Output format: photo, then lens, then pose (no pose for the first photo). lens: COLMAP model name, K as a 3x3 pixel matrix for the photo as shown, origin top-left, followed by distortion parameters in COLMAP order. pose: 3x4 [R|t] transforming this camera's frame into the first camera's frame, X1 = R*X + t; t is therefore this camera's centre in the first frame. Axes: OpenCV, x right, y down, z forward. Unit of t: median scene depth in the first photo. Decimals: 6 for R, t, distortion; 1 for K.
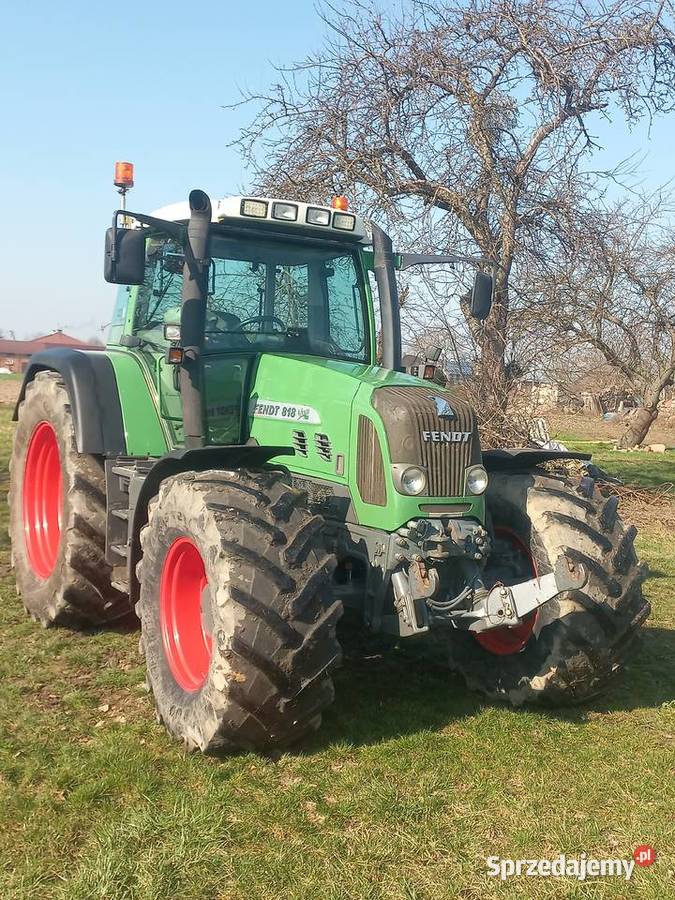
lens RADIAL K [[1081.3, 0, 337.5], [0, 1081.3, 450.0], [0, 0, 1]] dist [0.089301, -0.003828]
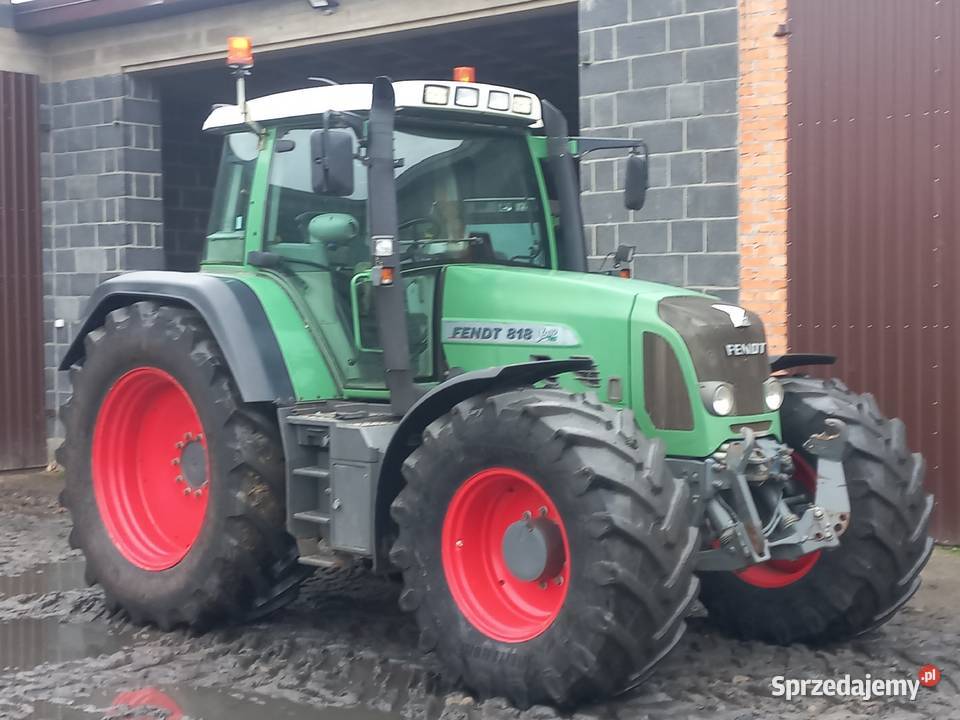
lens RADIAL K [[1595.5, 0, 480.0], [0, 1595.5, 360.0], [0, 0, 1]] dist [0.027948, 0.014063]
pose [[0.965066, -0.066673, 0.253383, -0.407072], [0.069796, 0.997556, -0.003348, -0.012809], [-0.252540, 0.020916, 0.967360, -0.215592]]
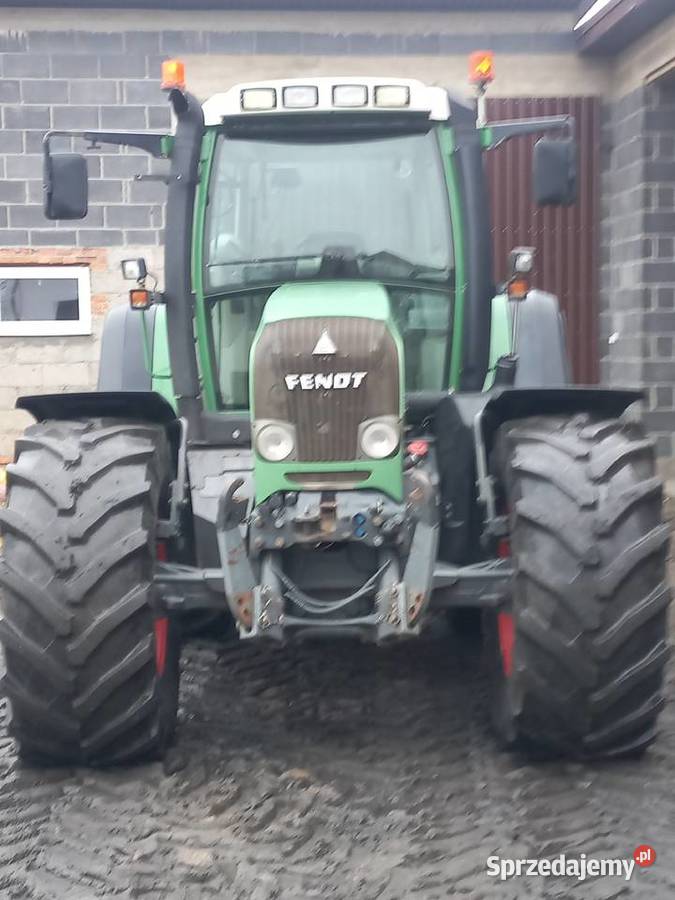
lens RADIAL K [[1495.8, 0, 336.7], [0, 1495.8, 498.4], [0, 0, 1]] dist [0.027948, 0.014063]
pose [[0.863109, -0.015589, -0.504777, 0.558444], [0.041004, 0.998387, 0.039279, 0.024821], [0.503350, -0.054600, 0.862356, 0.099785]]
